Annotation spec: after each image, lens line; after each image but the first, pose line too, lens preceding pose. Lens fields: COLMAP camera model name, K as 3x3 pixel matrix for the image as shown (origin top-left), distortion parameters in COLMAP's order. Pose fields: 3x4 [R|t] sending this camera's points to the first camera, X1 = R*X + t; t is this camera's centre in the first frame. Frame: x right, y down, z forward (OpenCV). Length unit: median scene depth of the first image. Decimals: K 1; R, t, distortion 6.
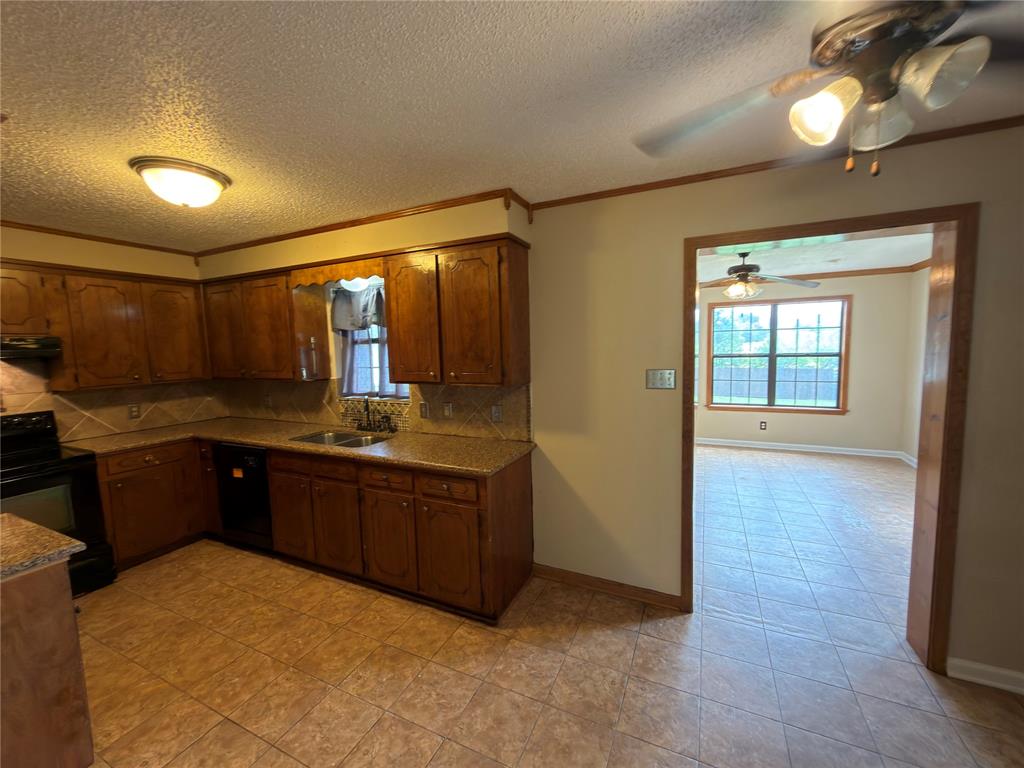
lens RADIAL K [[410.9, 0, 512.0], [0, 410.9, 384.0], [0, 0, 1]] dist [-0.001076, -0.000186]
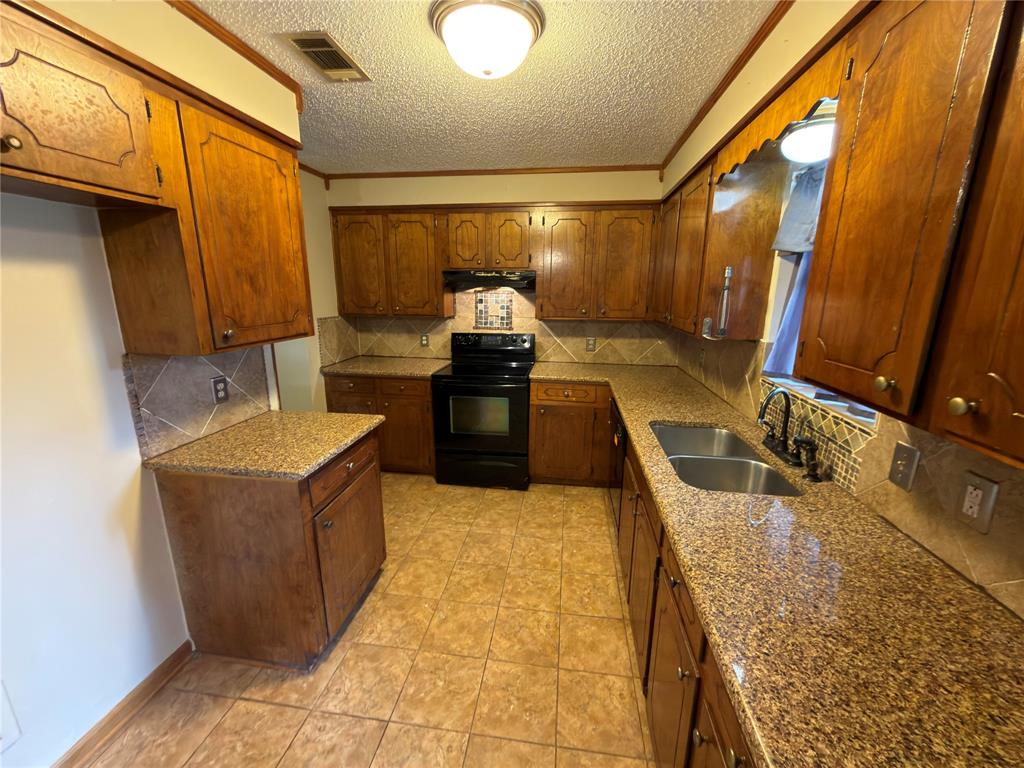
lens RADIAL K [[410.9, 0, 512.0], [0, 410.9, 384.0], [0, 0, 1]] dist [-0.001076, -0.000186]
pose [[0.308437, 0.244042, -0.919408, -0.000794], [-0.108614, 0.969245, 0.220833, -0.052152], [0.945024, 0.031748, 0.325457, 0.563813]]
